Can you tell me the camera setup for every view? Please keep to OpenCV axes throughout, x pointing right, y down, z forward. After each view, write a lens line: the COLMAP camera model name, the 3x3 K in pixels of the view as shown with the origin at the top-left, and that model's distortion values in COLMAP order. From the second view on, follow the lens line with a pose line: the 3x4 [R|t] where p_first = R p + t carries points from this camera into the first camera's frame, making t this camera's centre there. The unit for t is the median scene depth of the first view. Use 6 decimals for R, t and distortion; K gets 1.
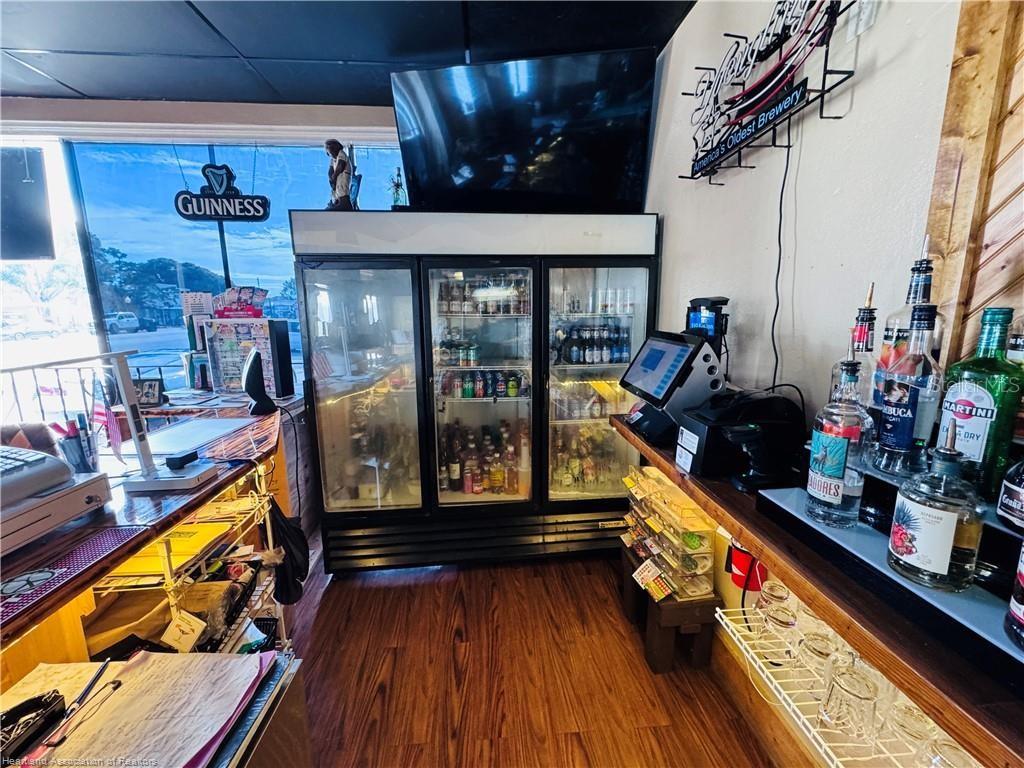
lens RADIAL K [[407.9, 0, 511.7], [0, 407.9, 382.6], [0, 0, 1]] dist [0.001798, -0.001322]
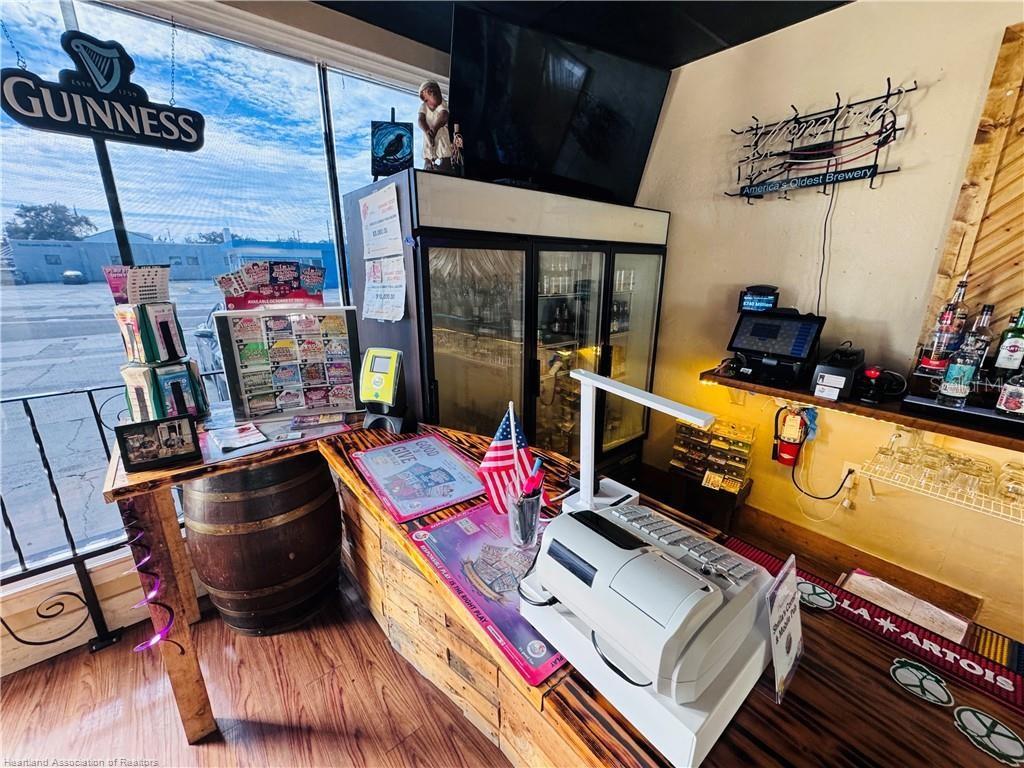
lens RADIAL K [[407.9, 0, 512.5], [0, 407.9, 381.1], [0, 0, 1]] dist [0.001798, -0.001322]
pose [[0.811810, -0.144365, 0.565795, -0.740398], [0.088953, 0.988222, 0.124518, -0.084709], [-0.577107, -0.050756, 0.815090, 0.192639]]
